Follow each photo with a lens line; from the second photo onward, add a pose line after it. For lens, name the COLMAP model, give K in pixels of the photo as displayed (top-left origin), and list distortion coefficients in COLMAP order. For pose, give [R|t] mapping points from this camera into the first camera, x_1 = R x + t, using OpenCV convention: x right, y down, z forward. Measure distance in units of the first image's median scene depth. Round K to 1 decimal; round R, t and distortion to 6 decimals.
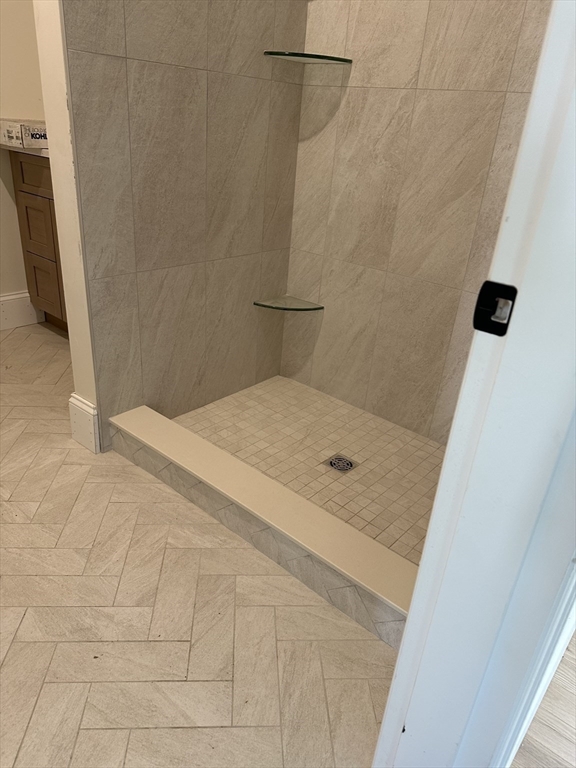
lens RADIAL K [[533.1, 0, 279.8], [0, 533.1, 385.5], [0, 0, 1]] dist [0.067037, -0.090183]
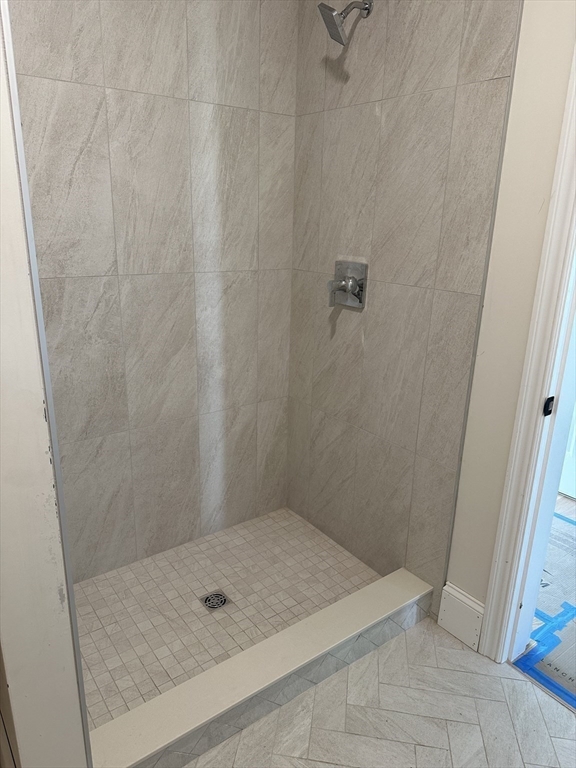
lens RADIAL K [[538.2, 0, 288.0], [0, 538.2, 384.0], [0, 0, 1]] dist [0.088276, -0.129282]
pose [[0.209617, -0.360625, 0.908851, -0.716888], [0.420042, 0.872576, 0.249353, -0.460433], [-0.882964, 0.329487, 0.334384, 0.375516]]
